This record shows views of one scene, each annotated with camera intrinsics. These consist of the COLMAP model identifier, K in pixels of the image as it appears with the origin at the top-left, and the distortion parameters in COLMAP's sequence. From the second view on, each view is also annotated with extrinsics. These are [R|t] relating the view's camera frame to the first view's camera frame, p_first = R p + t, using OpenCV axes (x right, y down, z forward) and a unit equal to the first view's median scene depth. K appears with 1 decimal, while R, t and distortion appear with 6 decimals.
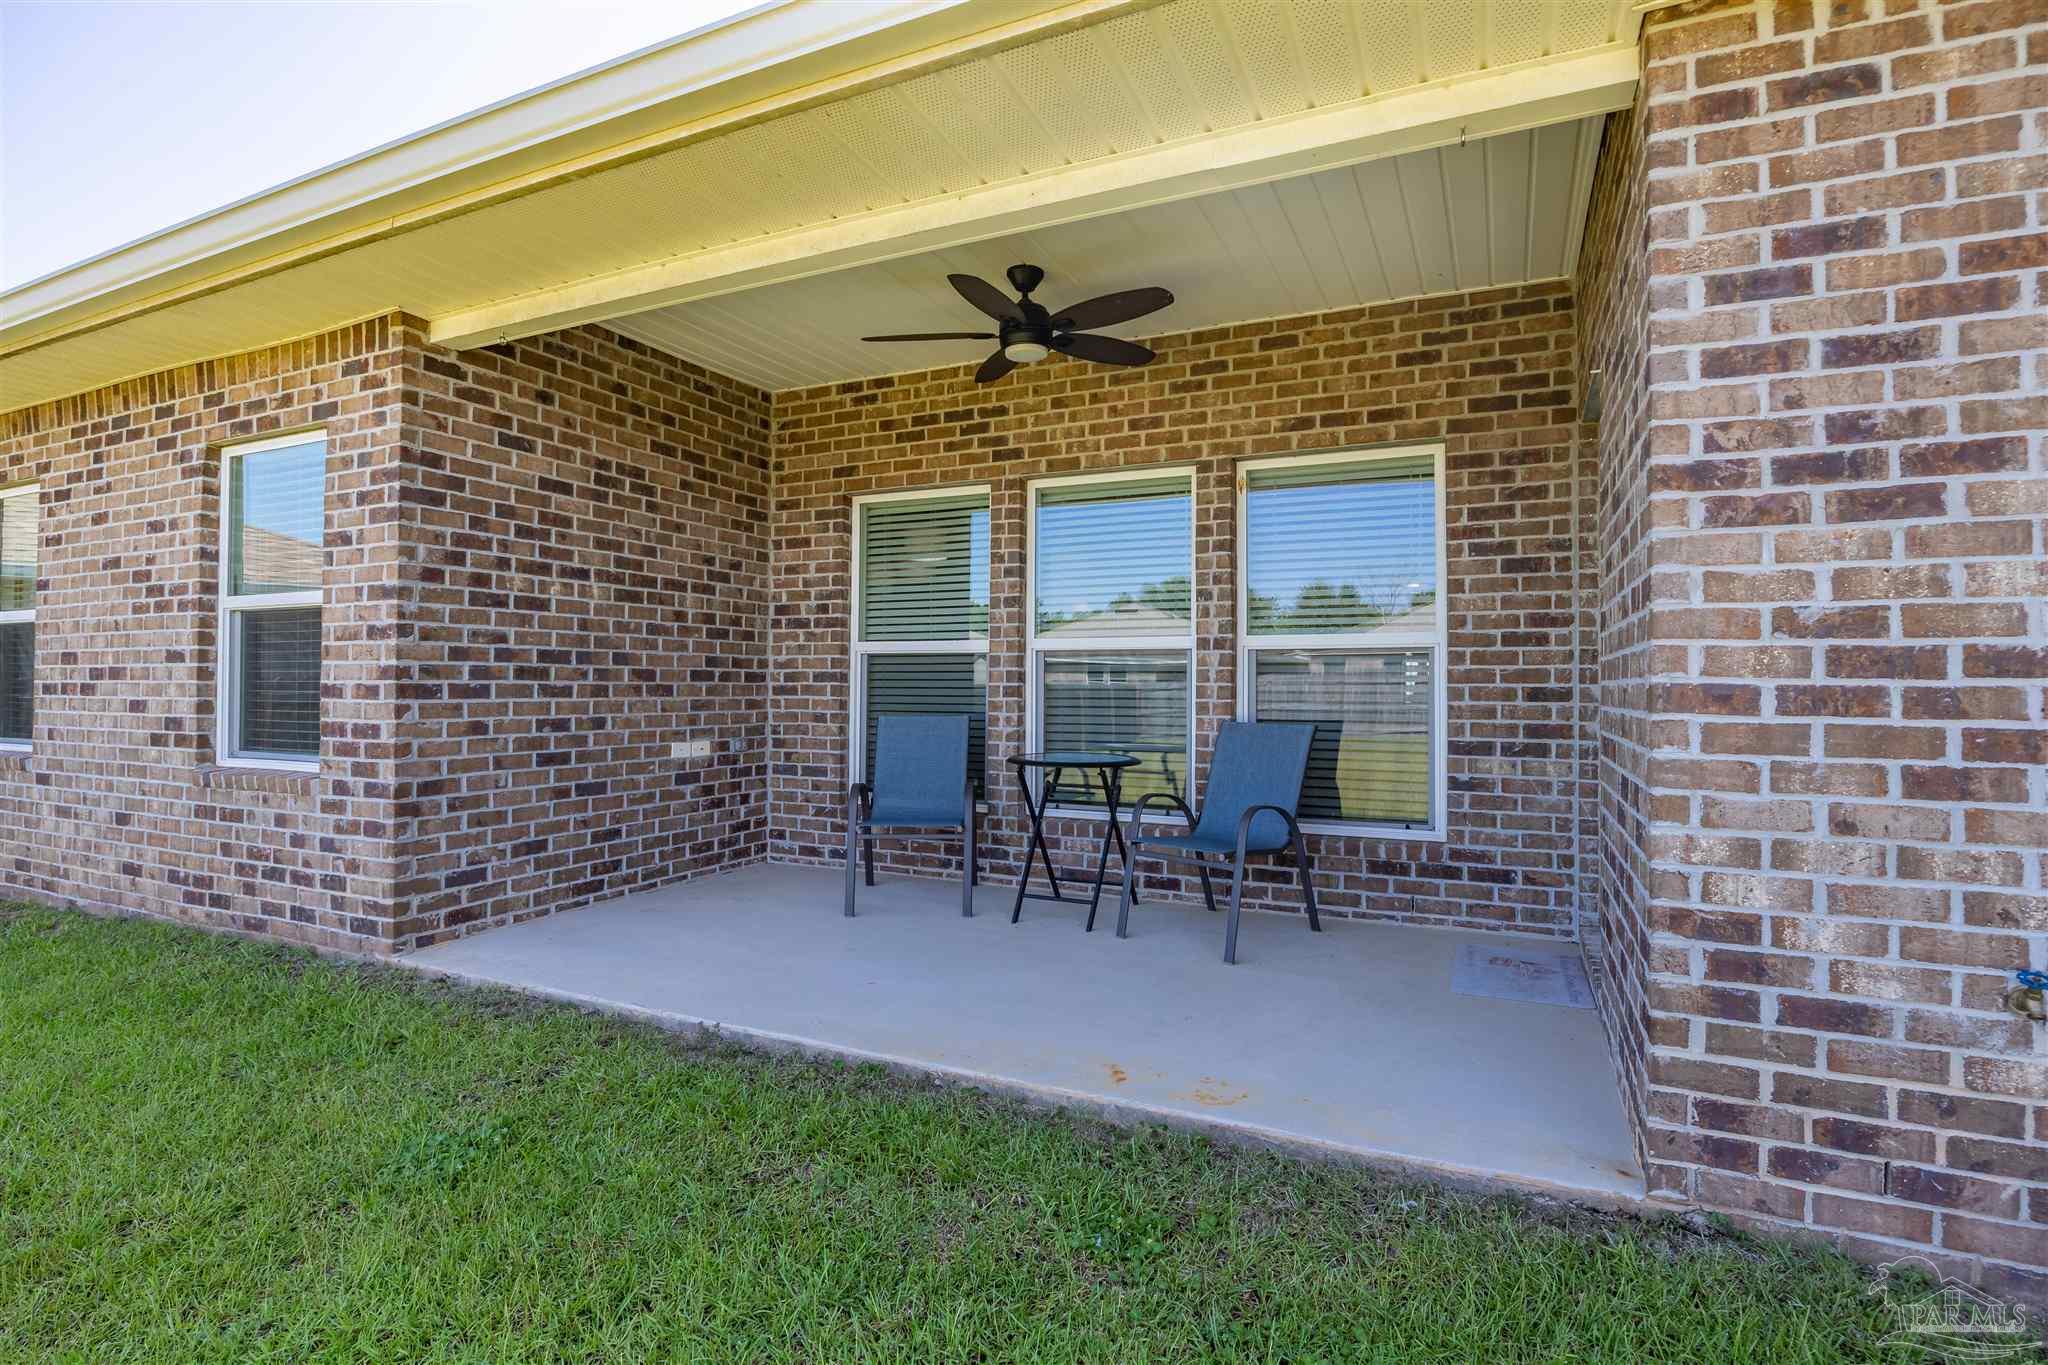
lens RADIAL K [[973.5, 0, 1026.4], [0, 973.5, 679.8], [0, 0, 1]] dist [-0.019373, -0.000052]
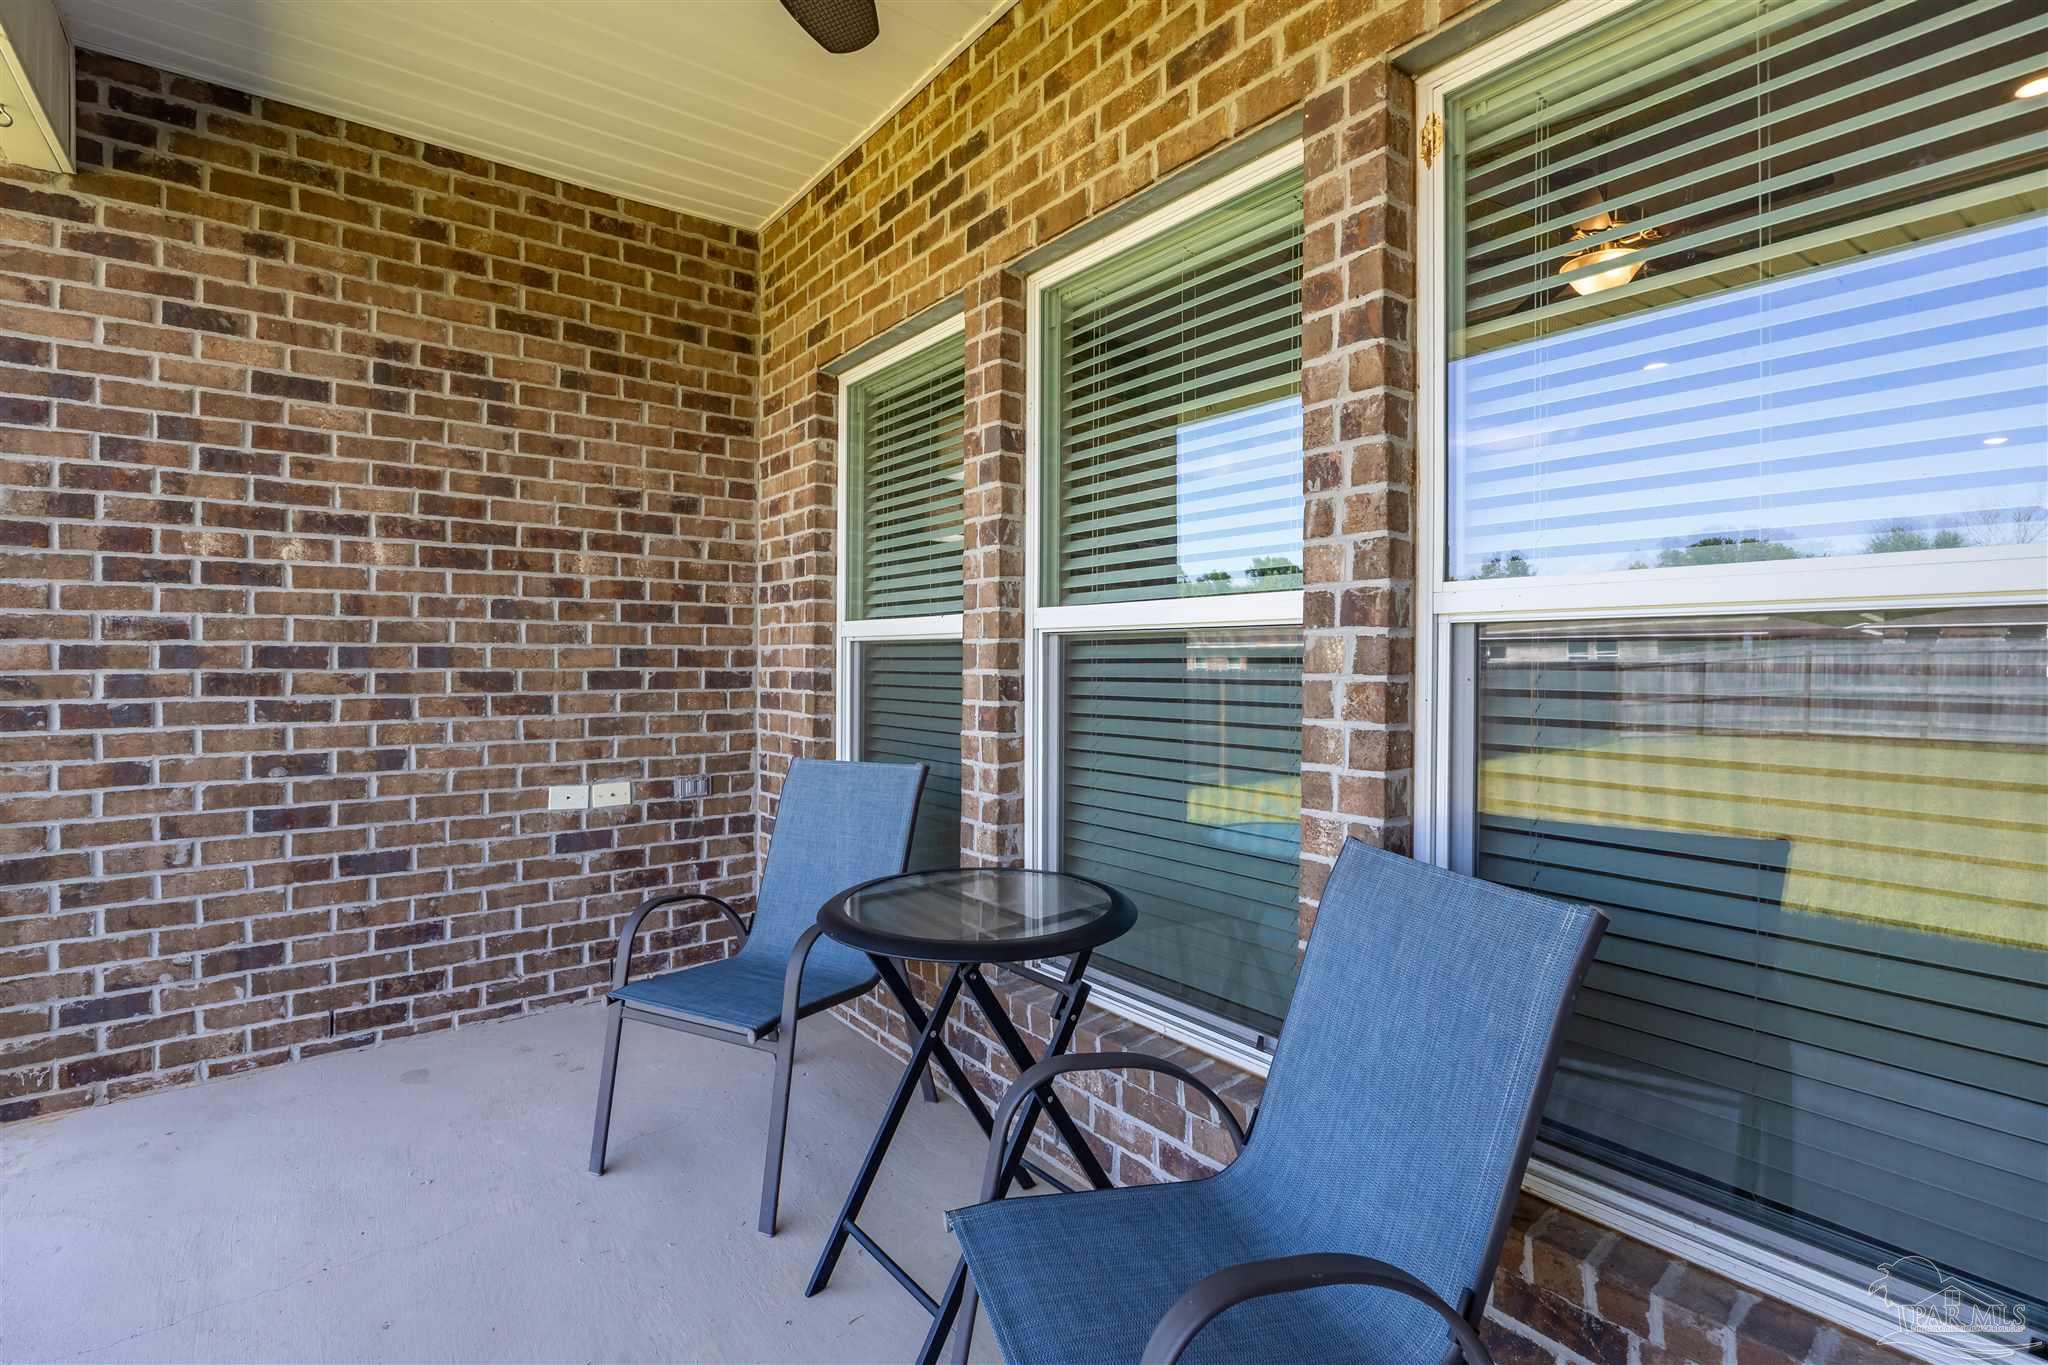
lens RADIAL K [[973.5, 0, 1102.5], [0, 973.5, 676.3], [0, 0, 1]] dist [-0.019373, -0.000052]
pose [[0.919499, 0.001122, -0.393090, 0.234268], [0.007714, 0.999752, 0.020899, -0.019489], [0.393016, -0.022249, 0.919262, 0.600738]]
